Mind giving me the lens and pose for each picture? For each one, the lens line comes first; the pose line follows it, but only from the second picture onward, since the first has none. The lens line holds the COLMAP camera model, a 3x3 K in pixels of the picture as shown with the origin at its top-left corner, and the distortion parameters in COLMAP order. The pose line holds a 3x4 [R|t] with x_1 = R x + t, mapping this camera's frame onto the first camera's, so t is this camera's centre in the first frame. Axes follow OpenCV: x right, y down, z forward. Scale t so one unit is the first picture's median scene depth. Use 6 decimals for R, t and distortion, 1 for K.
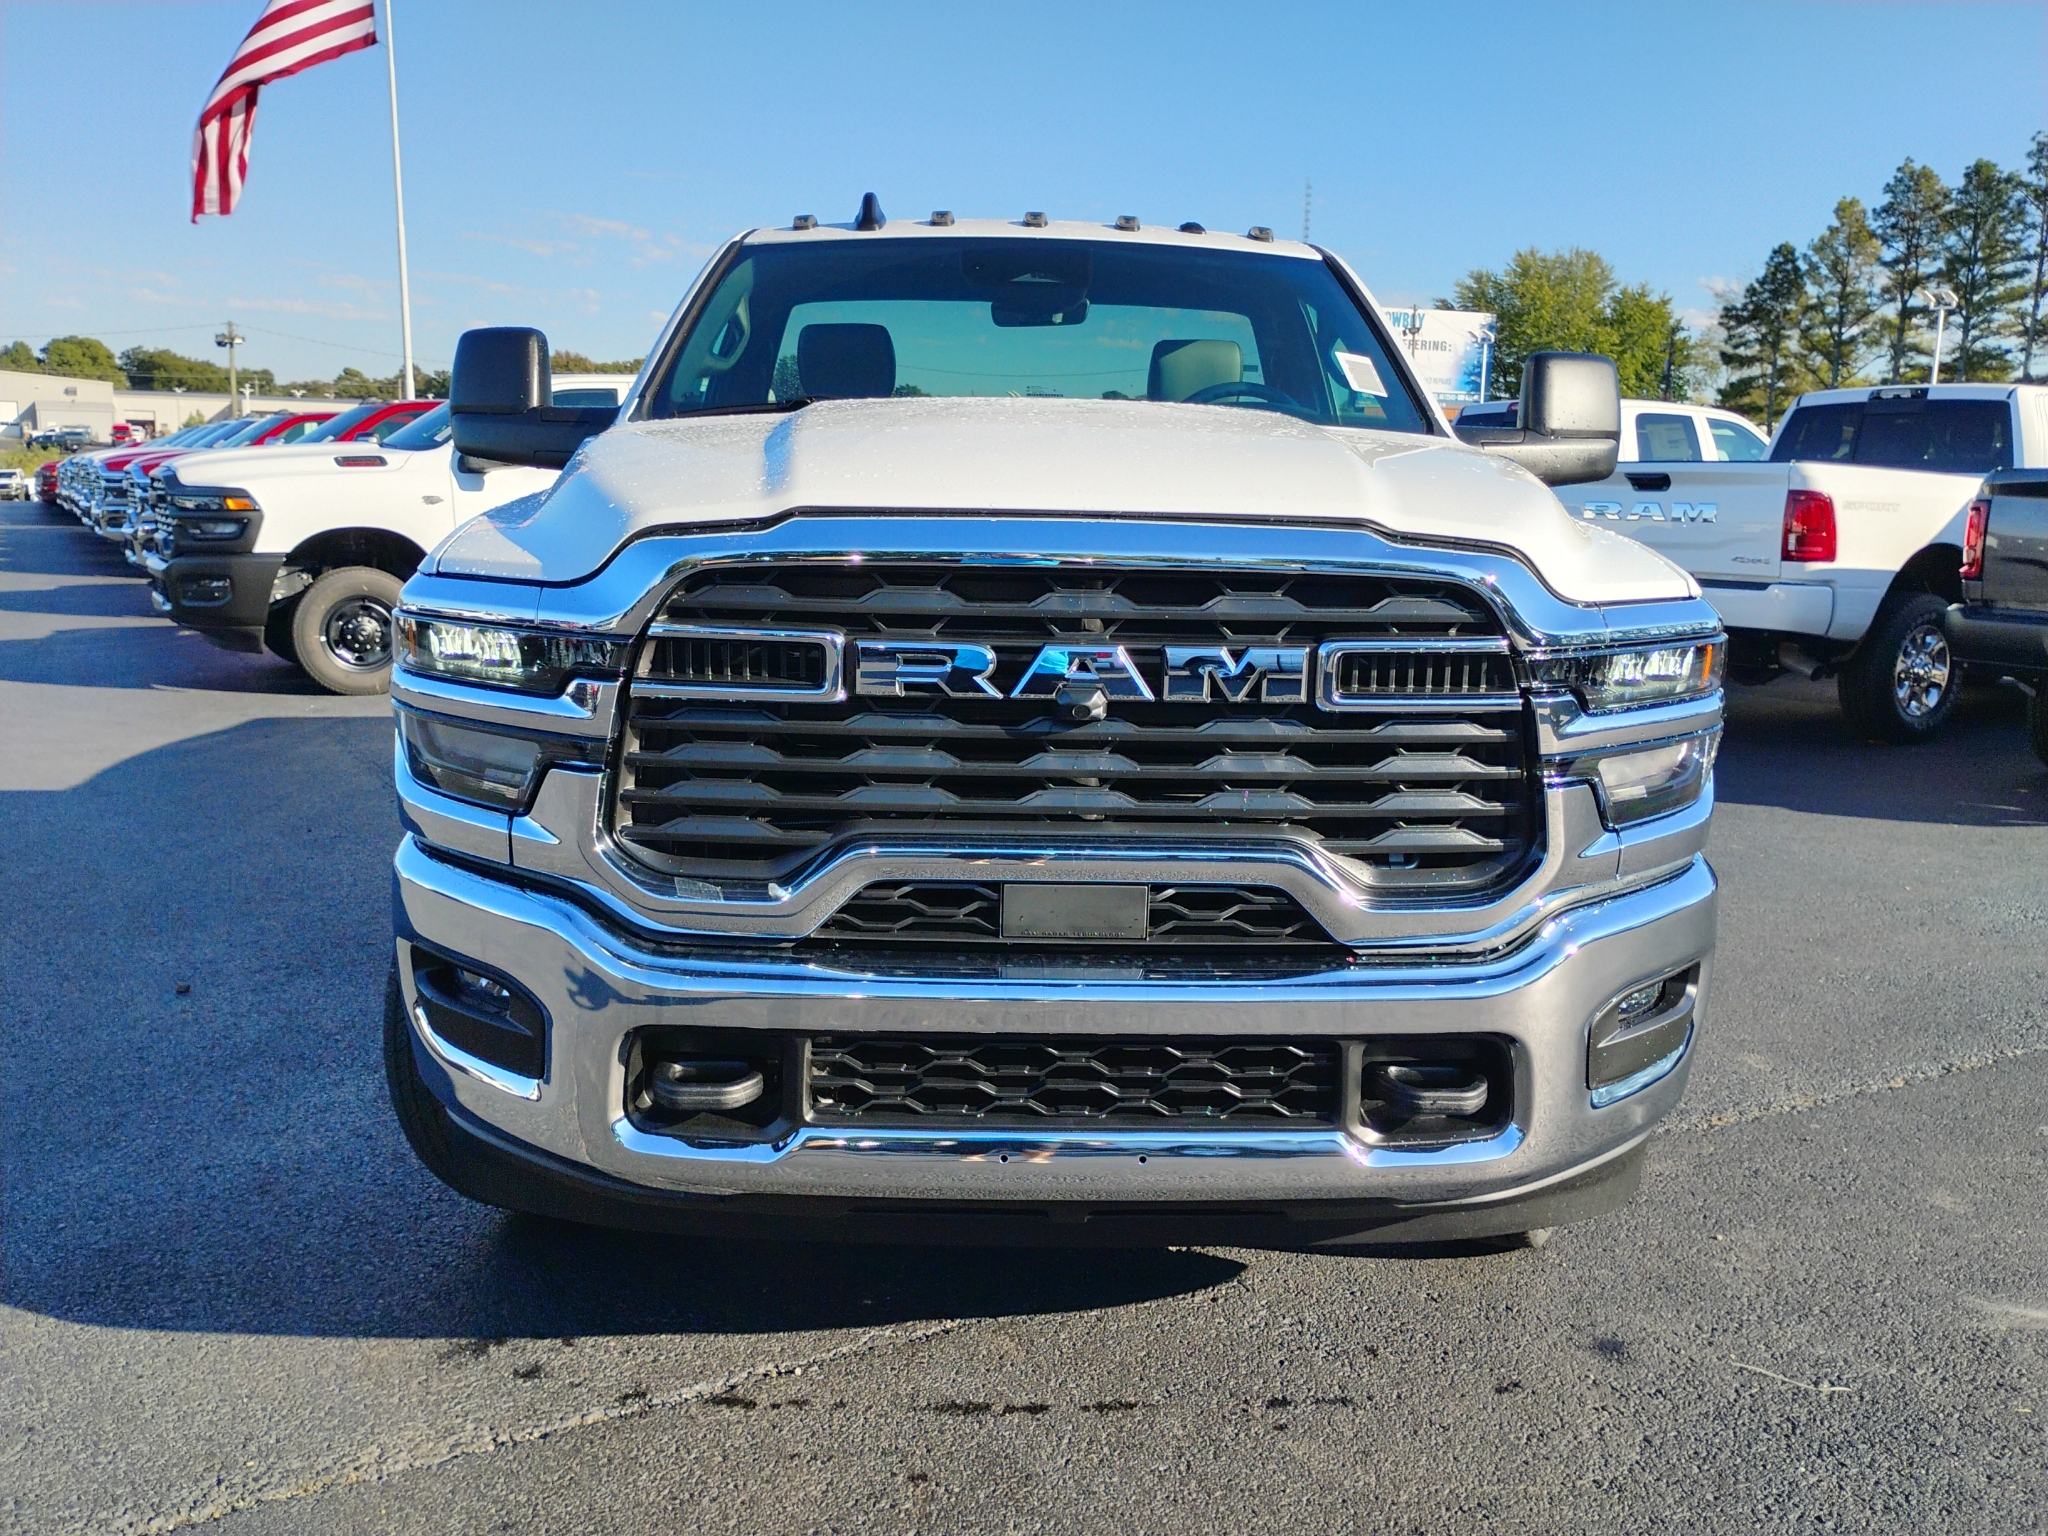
lens RADIAL K [[1730.1, 0, 1059.8], [0, 1730.1, 749.0], [0, 0, 1]] dist [0.009647, -0.000218]
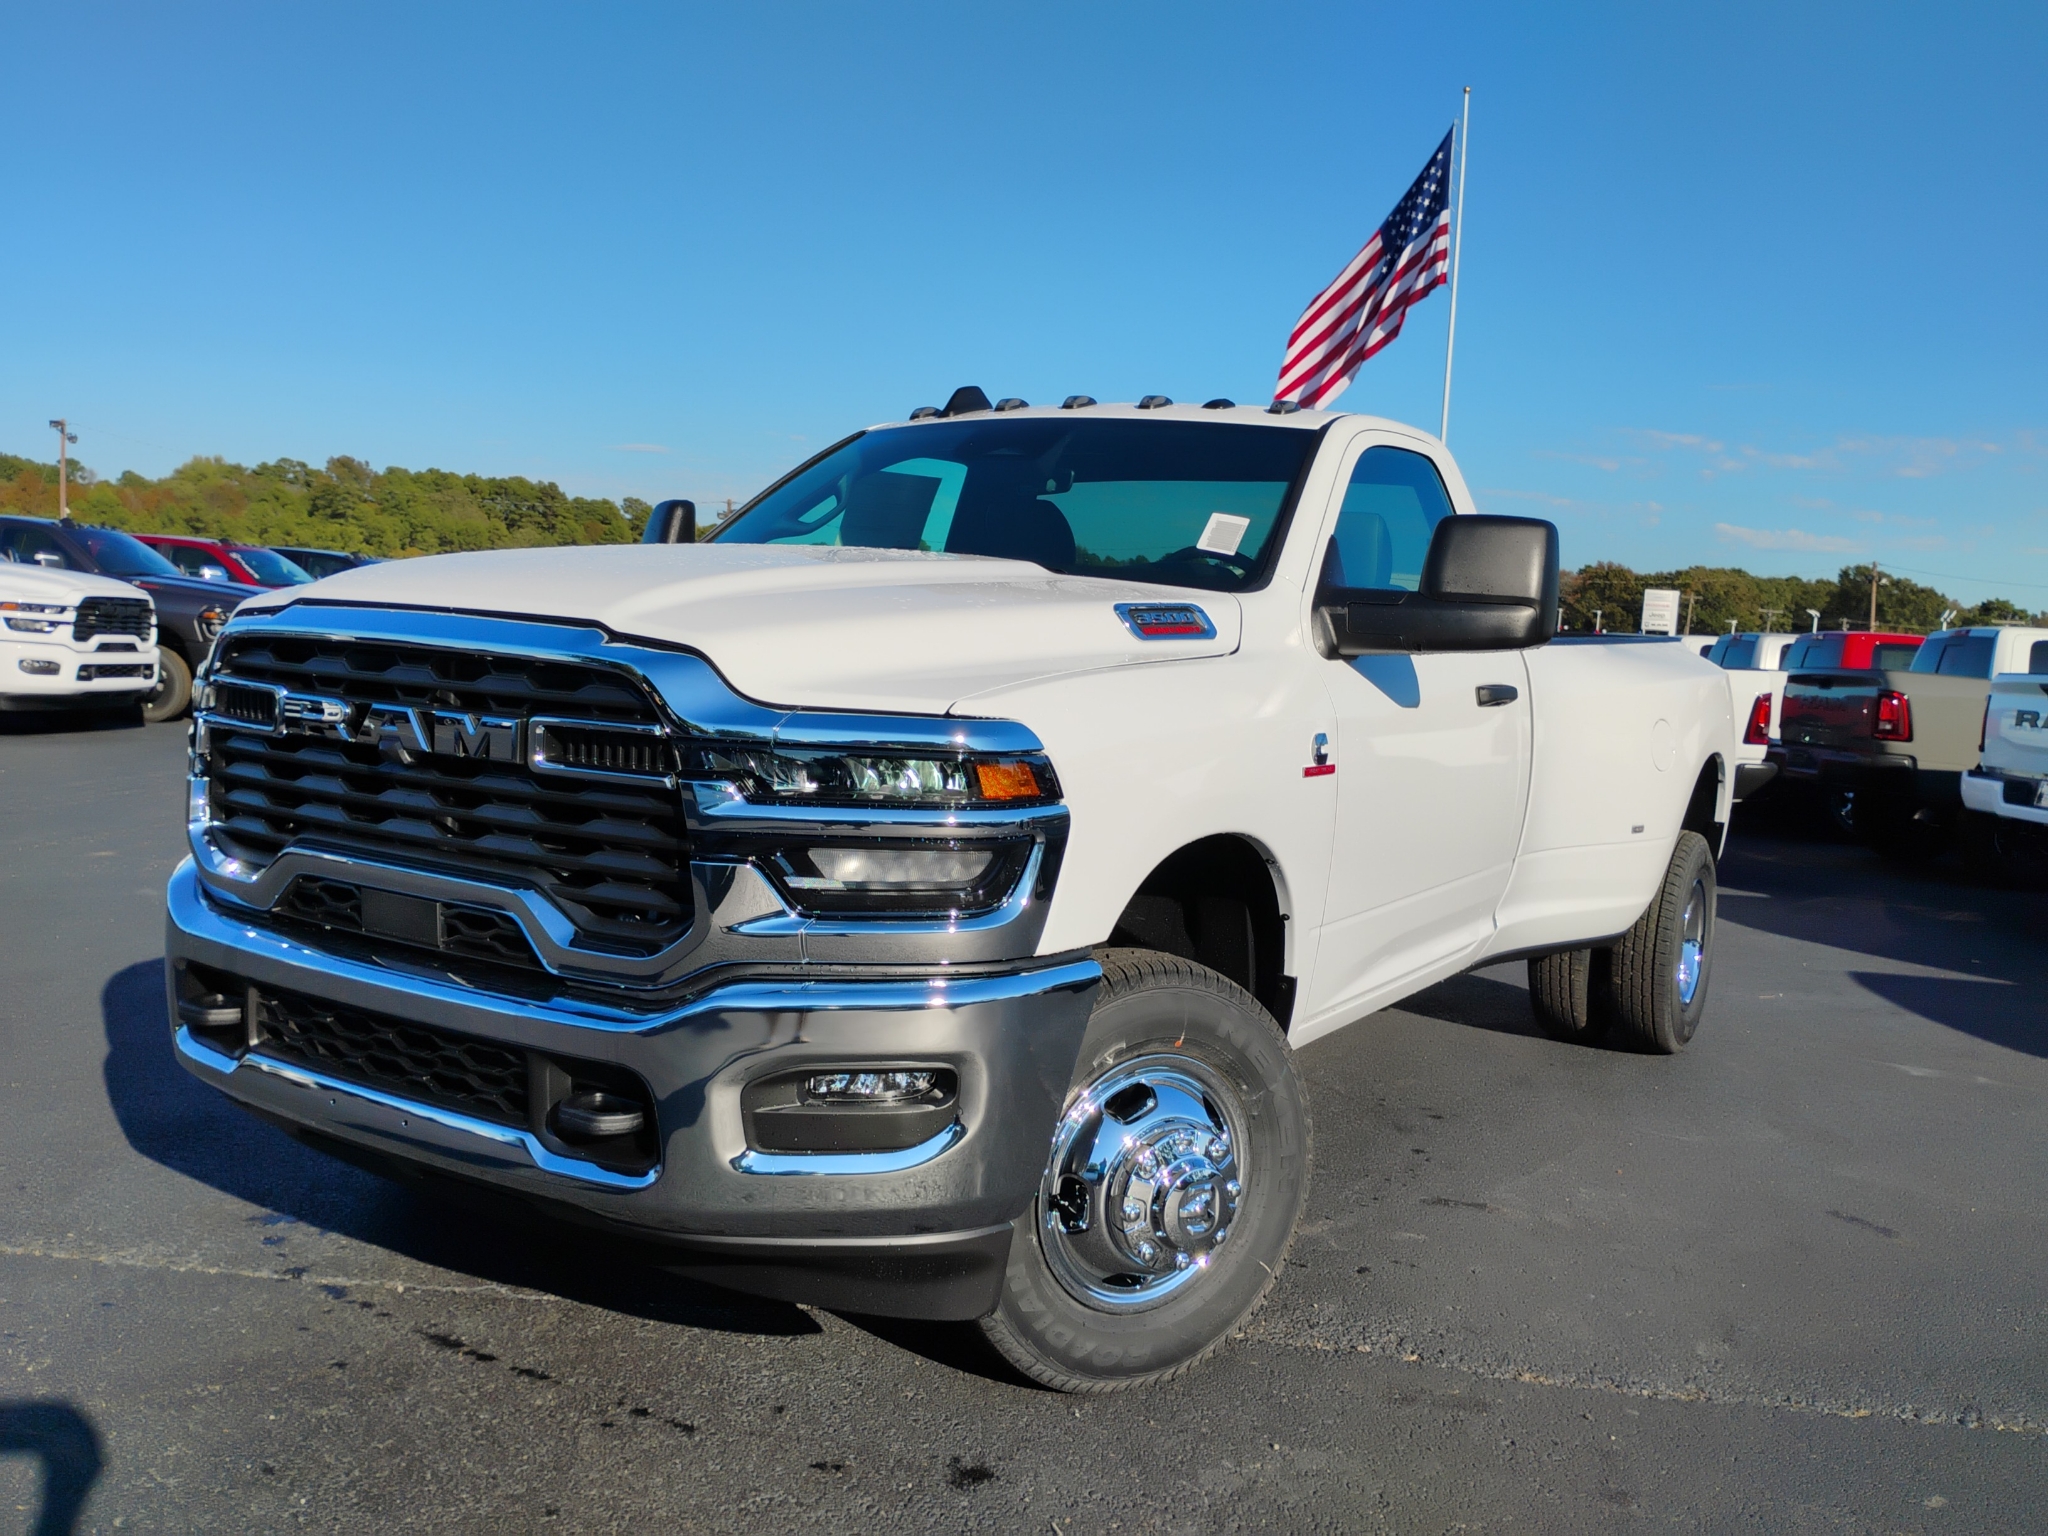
lens RADIAL K [[1720.0, 0, 1015.3], [0, 1720.0, 749.2], [0, 0, 1]] dist [0.106554, -0.129185]
pose [[0.826651, 0.069517, -0.558404, 1.035663], [-0.134817, 0.987906, -0.076594, 0.008999], [0.546326, 0.138598, 0.826026, 0.157400]]
